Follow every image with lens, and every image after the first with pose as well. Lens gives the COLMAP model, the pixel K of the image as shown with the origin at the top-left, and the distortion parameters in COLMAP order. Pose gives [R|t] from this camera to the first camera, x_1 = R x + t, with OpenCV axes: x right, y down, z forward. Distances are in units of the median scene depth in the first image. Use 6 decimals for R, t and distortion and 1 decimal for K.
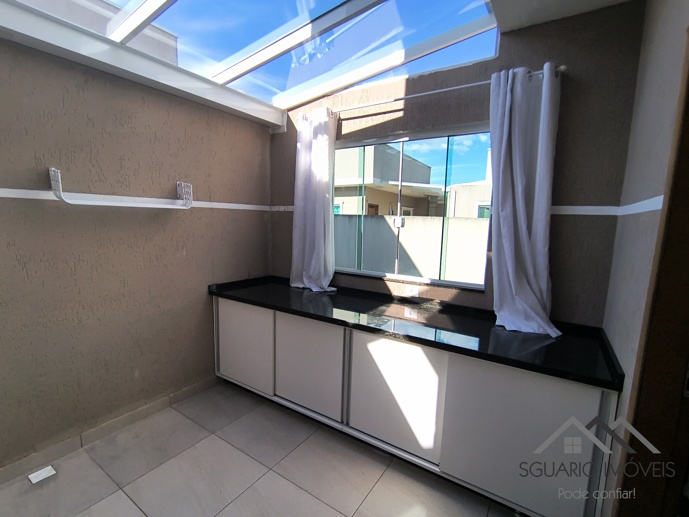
lens RADIAL K [[322.9, 0, 345.0], [0, 322.9, 263.7], [0, 0, 1]] dist [-0.003321, 0.001671]
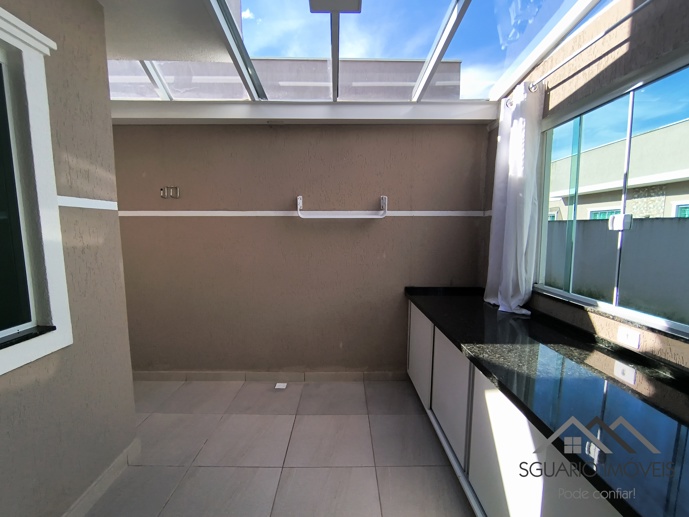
lens RADIAL K [[322.9, 0, 345.0], [0, 322.9, 263.7], [0, 0, 1]] dist [-0.003321, 0.001671]
pose [[0.562272, 0.064816, -0.824408, 0.375403], [-0.097390, 0.995176, 0.011819, -0.004465], [0.821197, 0.073644, 0.565873, 0.213506]]
